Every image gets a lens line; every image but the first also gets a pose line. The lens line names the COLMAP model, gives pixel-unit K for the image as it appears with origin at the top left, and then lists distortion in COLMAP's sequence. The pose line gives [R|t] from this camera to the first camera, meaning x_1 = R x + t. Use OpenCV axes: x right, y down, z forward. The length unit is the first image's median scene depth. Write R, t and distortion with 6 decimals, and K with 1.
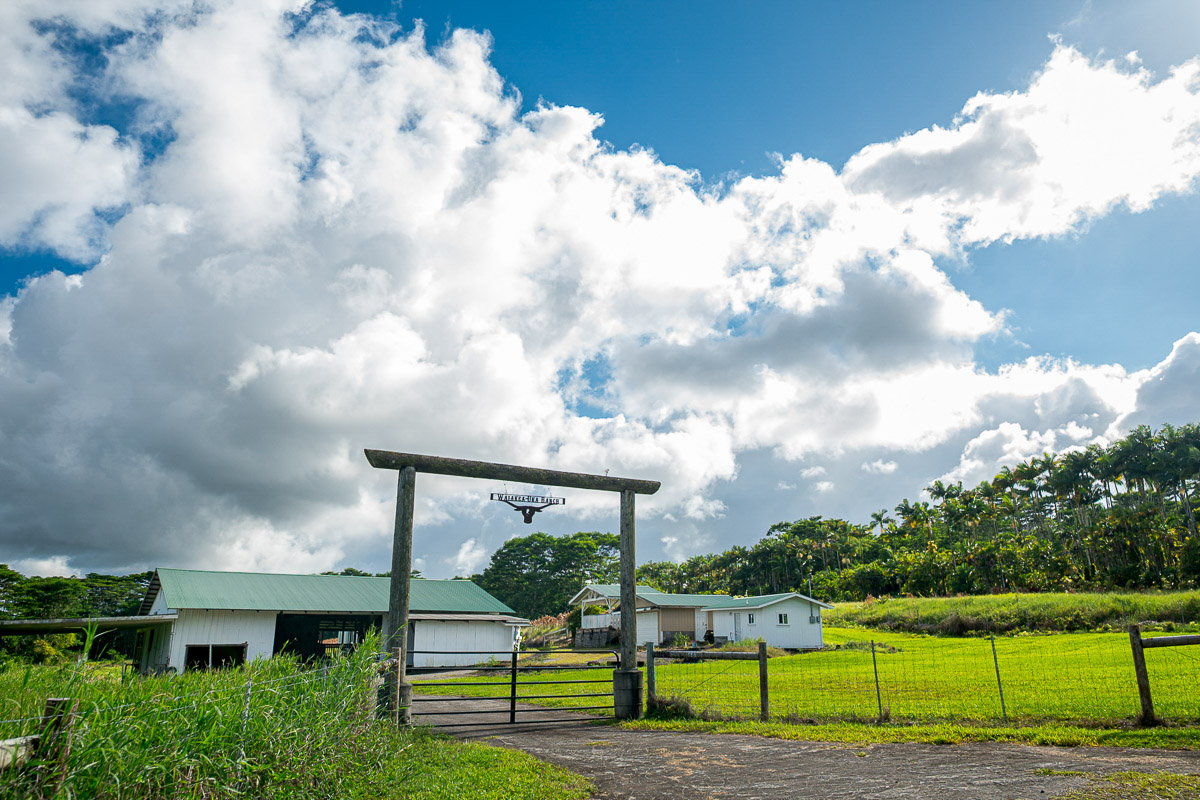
lens RADIAL K [[844.6, 0, 600.0], [0, 844.6, 400.0], [0, 0, 1]] dist [0.024246, 0.002038]
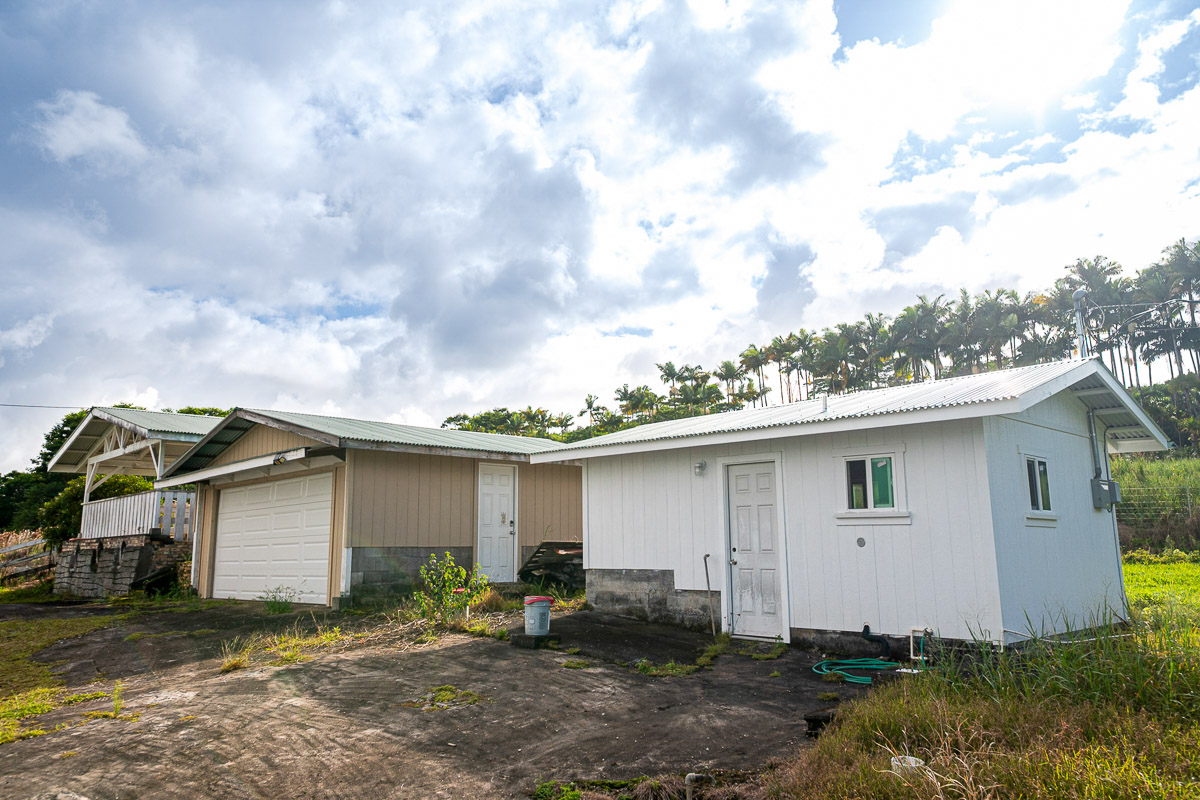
lens RADIAL K [[852.5, 0, 600.0], [0, 852.5, 400.0], [0, 0, 1]] dist [0.010789, 0.010041]
pose [[0.918689, 0.058623, 0.390606, 0.023769], [-0.099392, 0.991414, 0.084971, 0.117720], [-0.382271, -0.116885, 0.916628, 0.435944]]
